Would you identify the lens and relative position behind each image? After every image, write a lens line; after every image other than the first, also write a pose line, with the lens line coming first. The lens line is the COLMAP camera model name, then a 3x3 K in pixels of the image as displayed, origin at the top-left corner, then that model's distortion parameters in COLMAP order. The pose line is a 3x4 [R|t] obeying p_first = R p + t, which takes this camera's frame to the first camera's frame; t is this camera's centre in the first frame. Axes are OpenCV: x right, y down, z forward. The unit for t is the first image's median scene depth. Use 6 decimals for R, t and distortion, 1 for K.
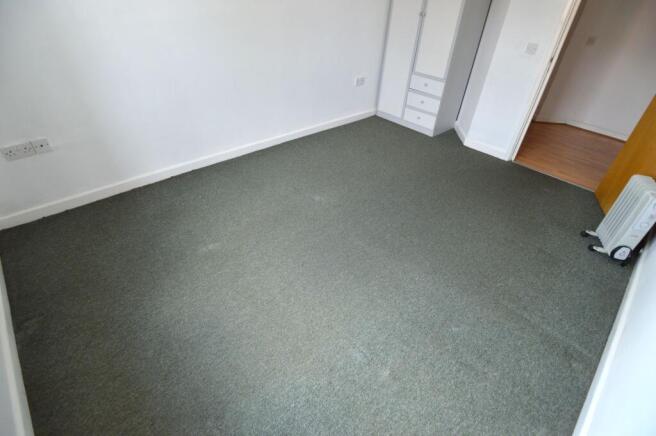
lens RADIAL K [[322.5, 0, 331.4], [0, 322.5, 219.6], [0, 0, 1]] dist [-0.012758, -0.000267]
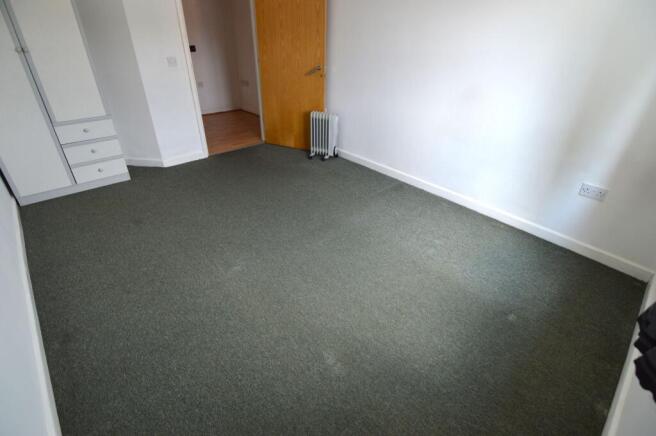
lens RADIAL K [[322.5, 0, 331.4], [0, 322.5, 219.6], [0, 0, 1]] dist [-0.012758, -0.000267]
pose [[0.007574, -0.571278, 0.820722, -0.499675], [0.580111, 0.671028, 0.461727, -0.302204], [-0.814502, 0.472613, 0.336487, 0.365459]]
